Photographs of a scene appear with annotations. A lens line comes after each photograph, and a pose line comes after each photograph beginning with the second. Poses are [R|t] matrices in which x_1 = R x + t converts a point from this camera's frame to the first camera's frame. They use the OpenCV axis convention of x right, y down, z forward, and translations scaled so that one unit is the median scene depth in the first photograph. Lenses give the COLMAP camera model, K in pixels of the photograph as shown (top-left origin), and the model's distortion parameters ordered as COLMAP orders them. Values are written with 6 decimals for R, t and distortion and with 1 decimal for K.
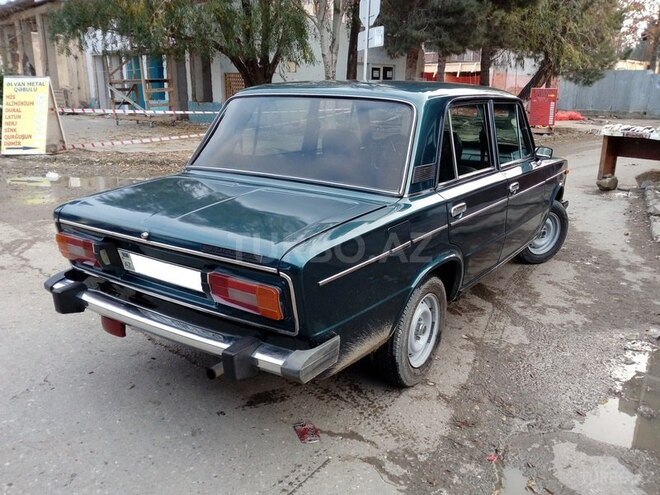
lens RADIAL K [[543.2, 0, 338.2], [0, 543.2, 248.0], [0, 0, 1]] dist [0.071835, -0.140127]
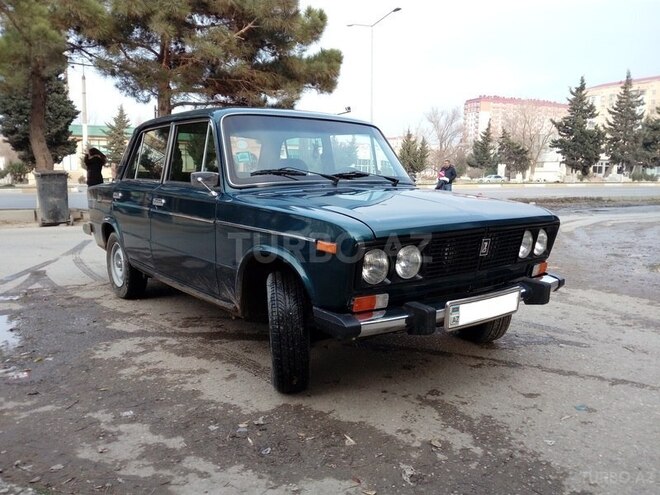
lens RADIAL K [[543.2, 0, 338.2], [0, 543.2, 248.0], [0, 0, 1]] dist [0.071835, -0.140127]
pose [[-0.312572, 0.110822, -0.943407, 0.942923], [-0.277305, 0.939261, 0.202213, -0.259982], [0.908516, 0.324818, -0.262856, 1.262969]]
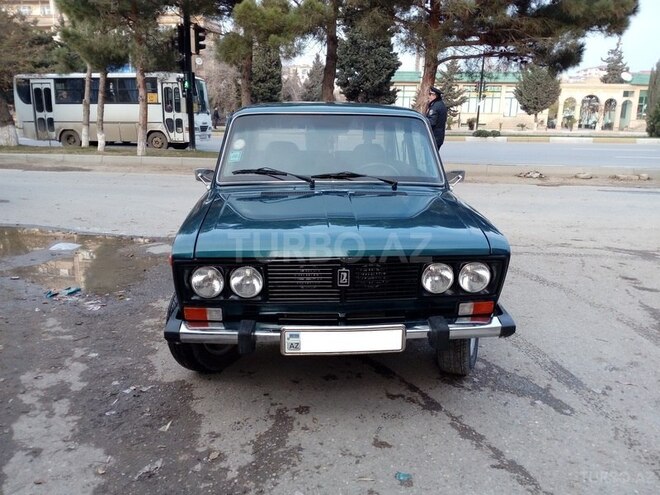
lens RADIAL K [[543.2, 0, 338.2], [0, 543.2, 248.0], [0, 0, 1]] dist [0.071835, -0.140127]
pose [[-0.797512, 0.120708, -0.591104, 0.666420], [-0.192803, 0.877406, 0.439301, -0.449180], [0.571666, 0.464315, -0.676469, 1.601411]]
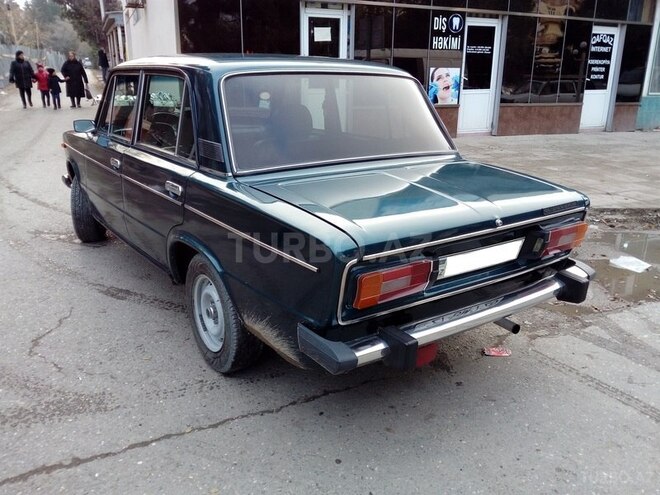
lens RADIAL K [[553.8, 0, 338.7], [0, 553.8, 234.0], [0, 0, 1]] dist [0.007449, -0.011464]
pose [[0.349732, -0.271888, 0.896529, -0.656613], [0.243504, 0.950452, 0.193252, -0.129485], [-0.904651, 0.150722, 0.398610, 0.420404]]
